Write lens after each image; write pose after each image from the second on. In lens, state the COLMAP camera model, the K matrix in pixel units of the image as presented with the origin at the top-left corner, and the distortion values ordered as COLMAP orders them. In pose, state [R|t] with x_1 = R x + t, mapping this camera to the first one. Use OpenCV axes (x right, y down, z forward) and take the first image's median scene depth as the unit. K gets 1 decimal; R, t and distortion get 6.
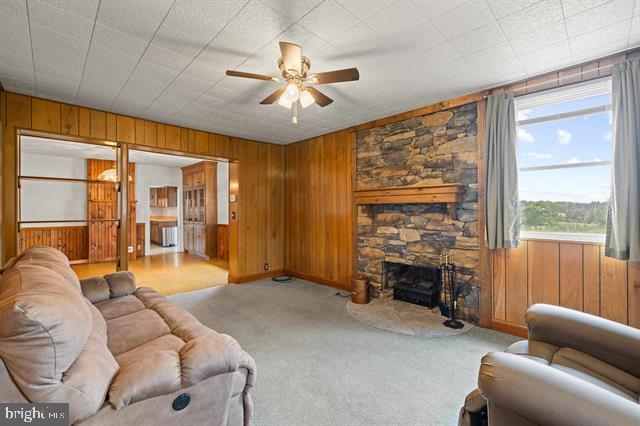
lens RADIAL K [[274.7, 0, 316.1], [0, 274.7, 209.3], [0, 0, 1]] dist [0.000860, -0.000128]
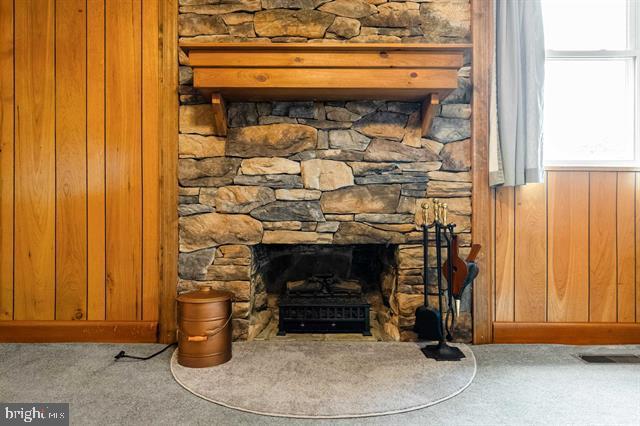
lens RADIAL K [[392.8, 0, 322.2], [0, 392.8, 213.6], [0, 0, 1]] dist [-0.005196, -0.000502]
pose [[0.700244, 0.013168, 0.713783, -0.102976], [-0.007615, 0.999911, -0.010976, 0.155764], [-0.713863, 0.002250, 0.700281, 0.553368]]
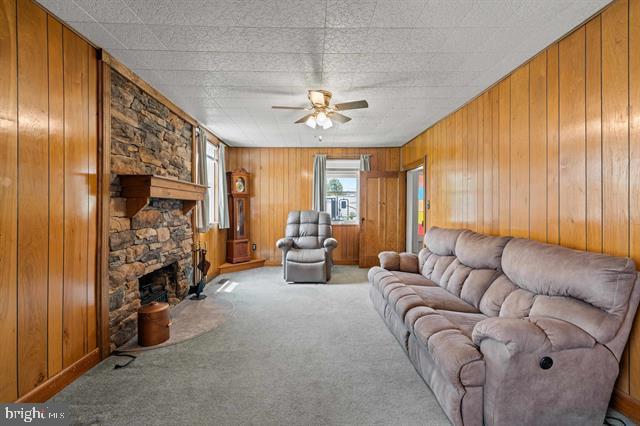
lens RADIAL K [[274.7, 0, 322.4], [0, 274.7, 211.2], [0, 0, 1]] dist [0.000860, -0.000128]
pose [[-0.746941, 0.001628, 0.664889, -0.624400], [0.008502, 0.999939, 0.007103, 0.015430], [-0.664836, 0.010958, -0.746909, 1.277728]]
